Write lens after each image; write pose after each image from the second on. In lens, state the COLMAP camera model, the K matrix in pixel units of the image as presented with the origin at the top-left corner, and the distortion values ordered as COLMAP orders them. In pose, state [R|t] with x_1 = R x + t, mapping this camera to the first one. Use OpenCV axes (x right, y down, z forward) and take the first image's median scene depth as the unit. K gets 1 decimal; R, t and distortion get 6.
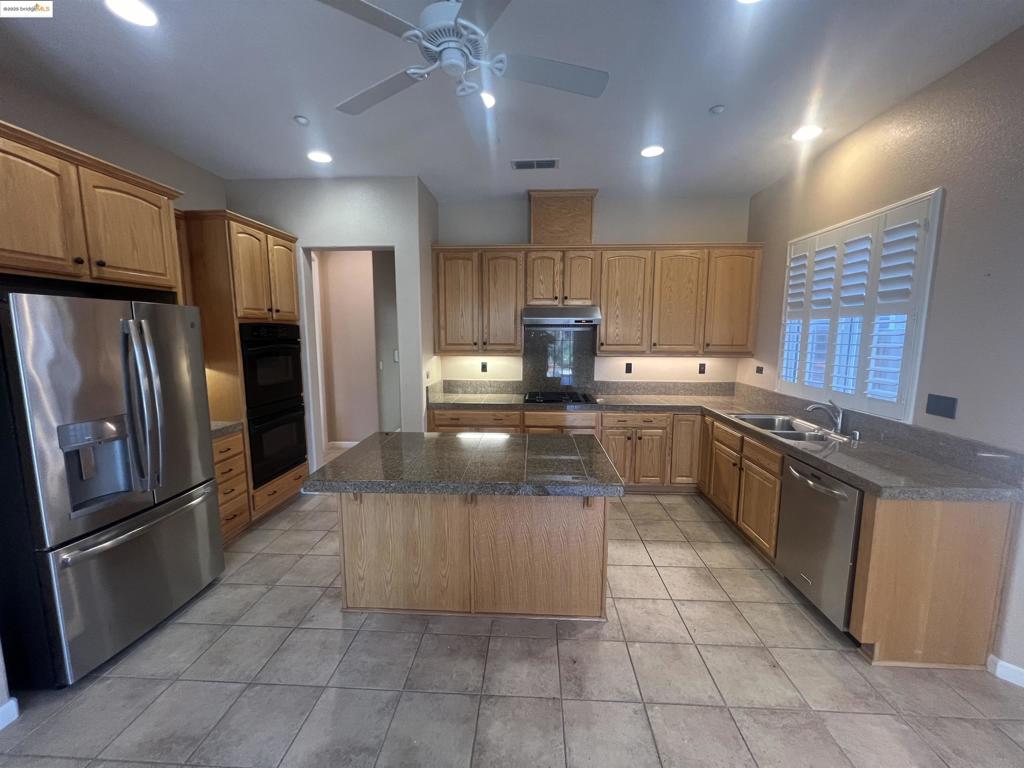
lens RADIAL K [[408.9, 0, 512.0], [0, 408.9, 384.0], [0, 0, 1]] dist [-0.001067, -0.000343]
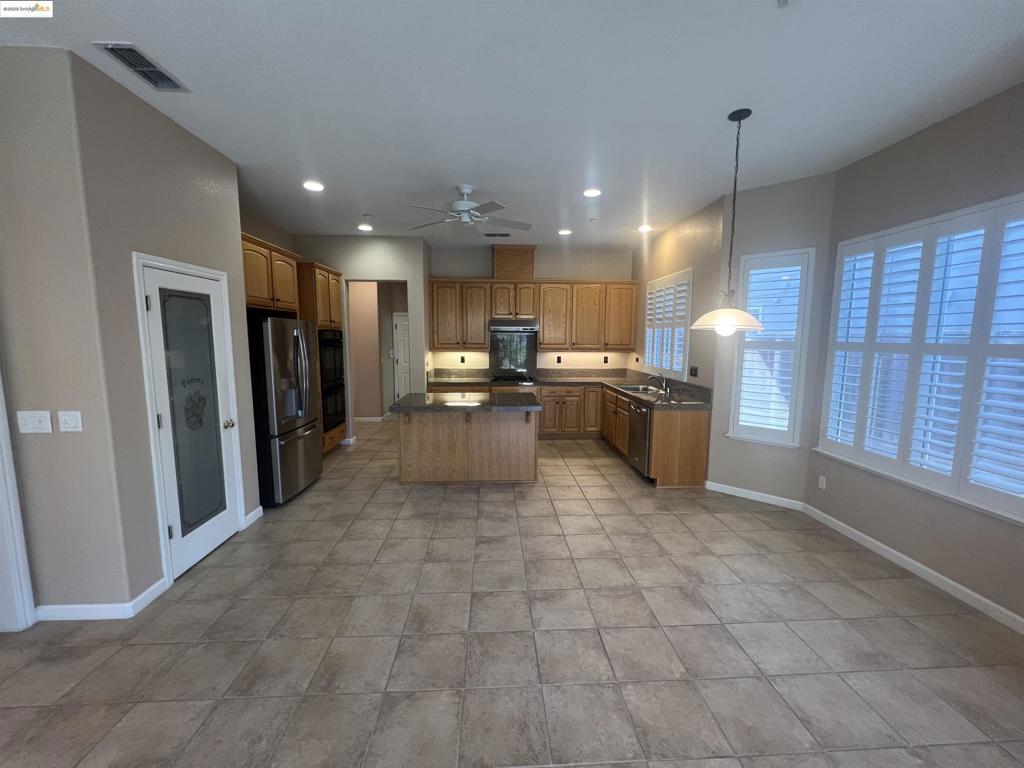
lens RADIAL K [[408.9, 0, 512.0], [0, 408.9, 384.0], [0, 0, 1]] dist [-0.001067, -0.000343]
pose [[0.994255, -0.009511, 0.106611, -0.056810], [0.010434, 0.999913, -0.008100, 0.069260], [-0.106525, 0.009165, 0.994268, -0.547629]]
